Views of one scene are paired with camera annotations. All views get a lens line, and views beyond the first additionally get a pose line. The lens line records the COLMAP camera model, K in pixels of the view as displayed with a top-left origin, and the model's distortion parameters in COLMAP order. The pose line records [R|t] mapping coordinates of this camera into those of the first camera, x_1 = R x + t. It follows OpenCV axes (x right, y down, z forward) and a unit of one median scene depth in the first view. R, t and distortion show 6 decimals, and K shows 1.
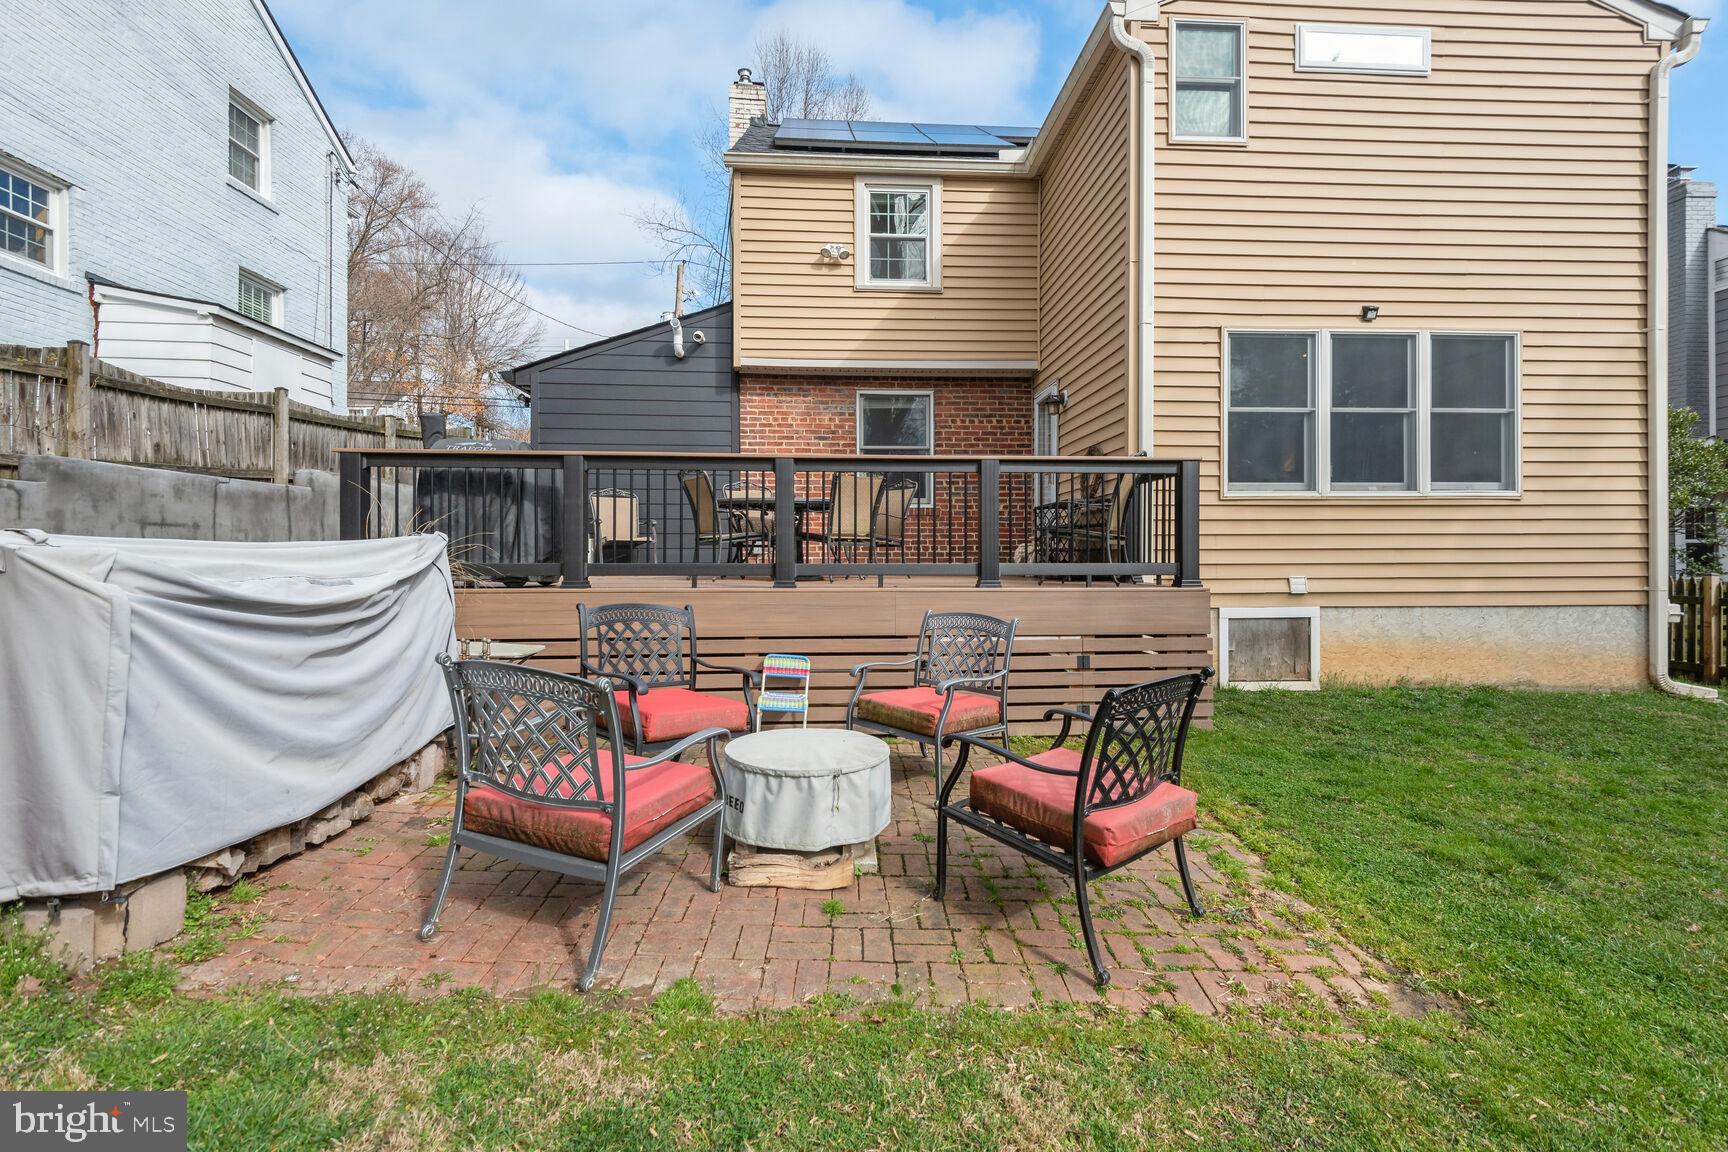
lens RADIAL K [[780.2, 0, 867.7], [0, 780.2, 539.4], [0, 0, 1]] dist [0.031279, -0.013952]
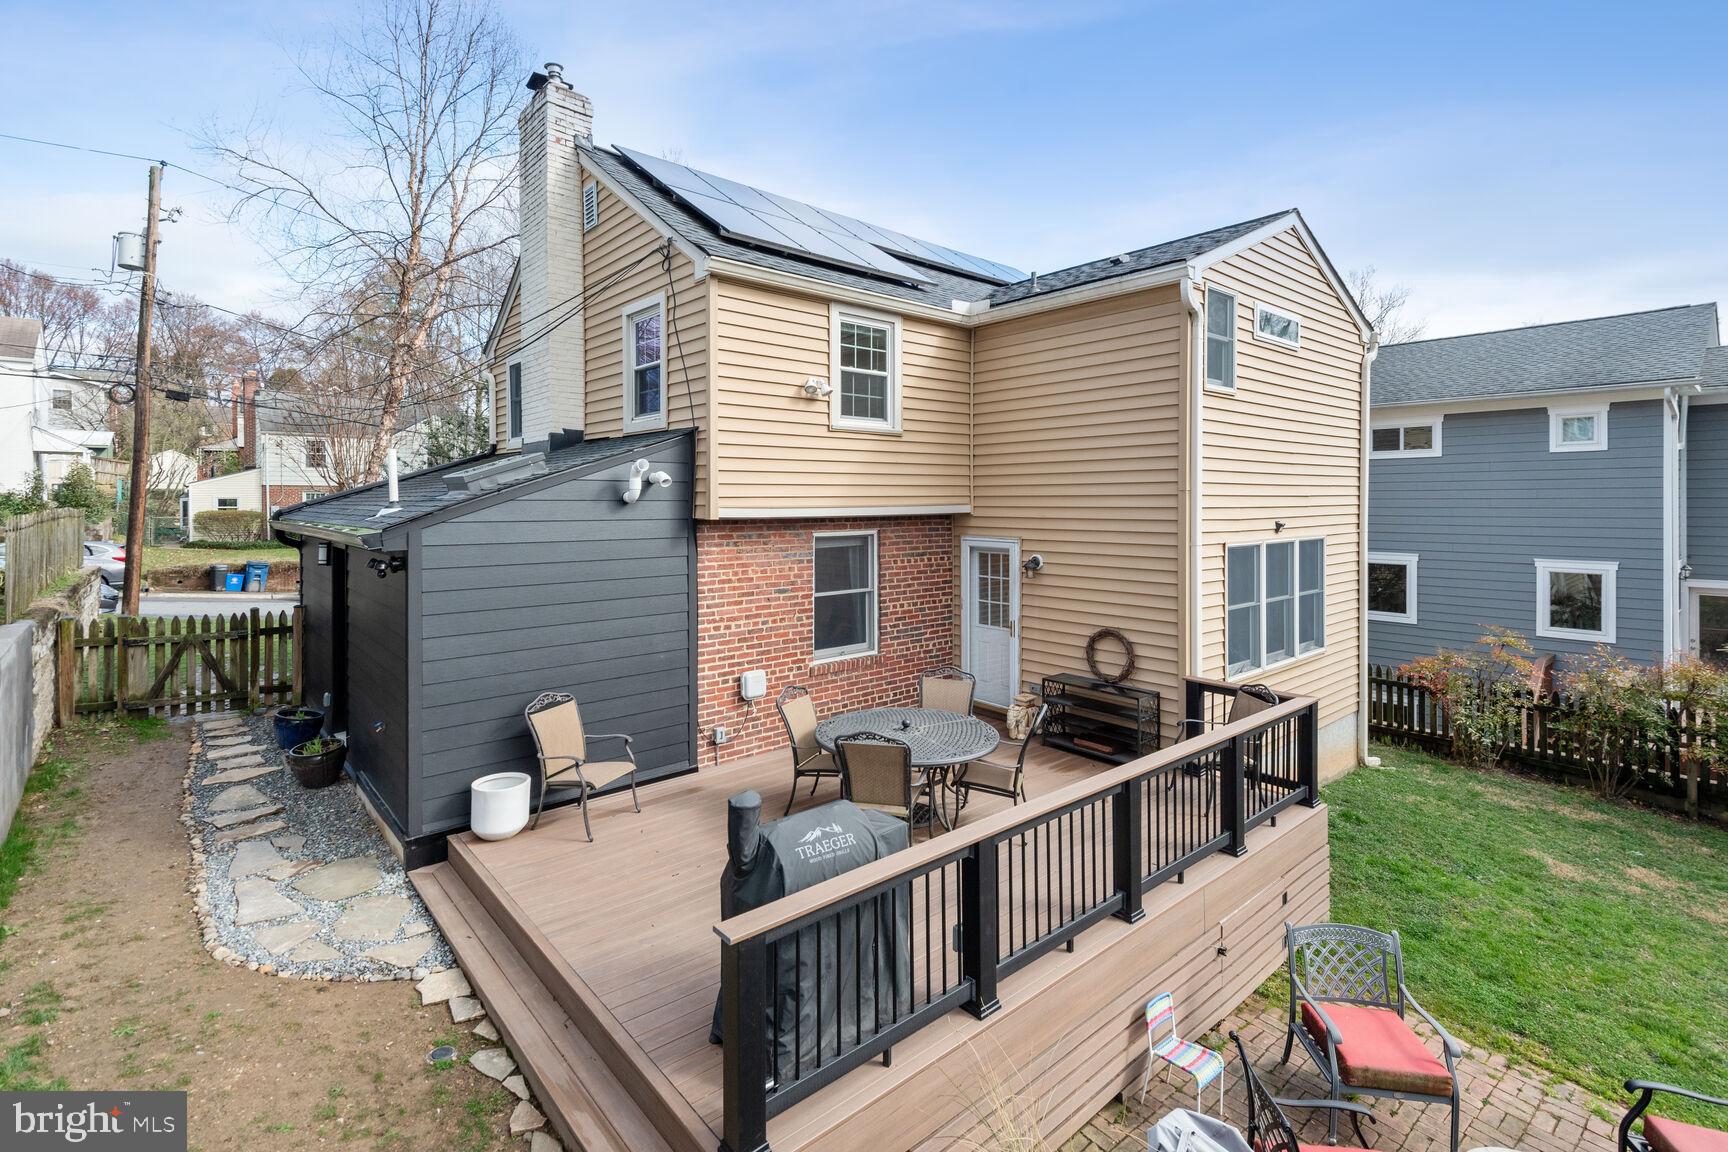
lens RADIAL K [[787.0, 0, 896.1], [0, 787.0, 510.9], [0, 0, 1]] dist [0.031193, -0.013412]
pose [[0.797380, -0.001821, 0.603475, -0.570446], [-0.008098, 0.999873, 0.013717, -0.272901], [-0.603424, -0.015825, 0.797264, 0.270137]]
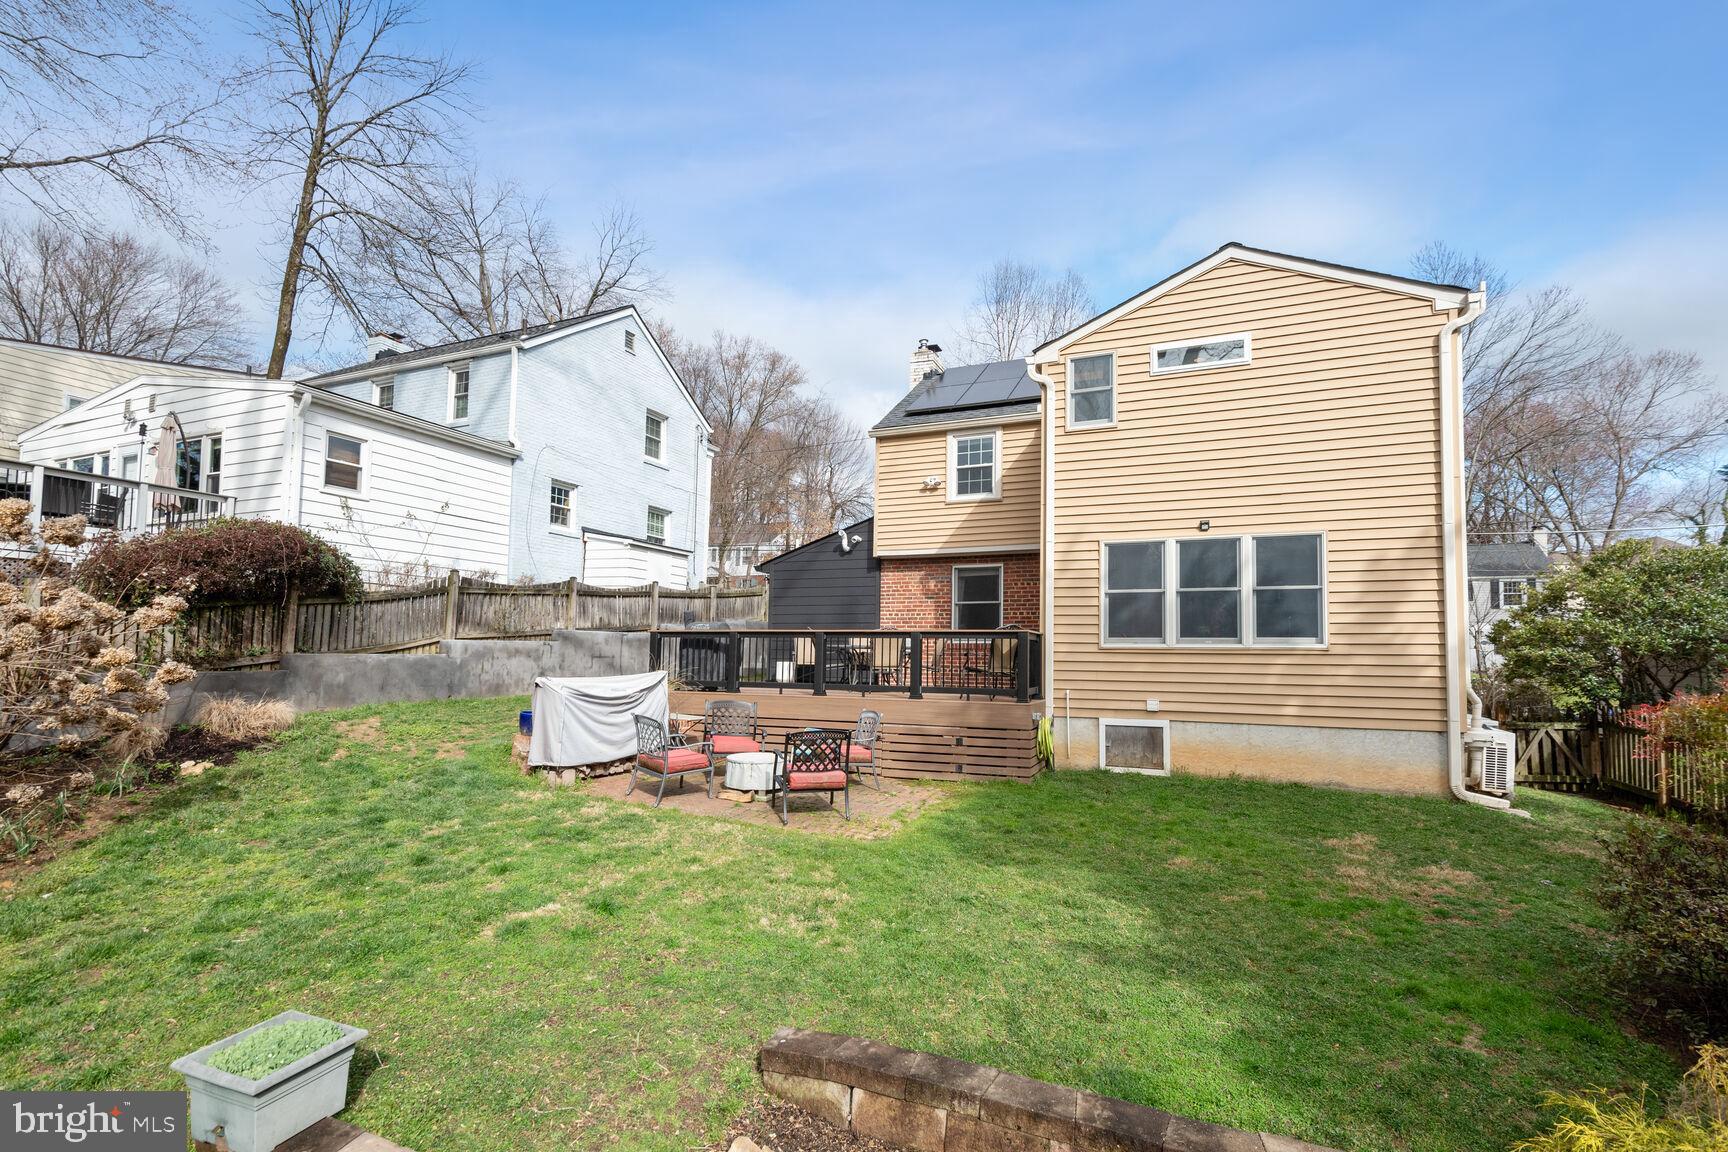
lens RADIAL K [[785.1, 0, 864.0], [0, 785.1, 576.0], [0, 0, 1]] dist [0.031984, -0.000108]
pose [[0.899786, -0.033056, -0.435077, 0.585370], [-0.003691, 0.996514, -0.083346, -0.051562], [0.436315, 0.076599, 0.896527, -0.526596]]
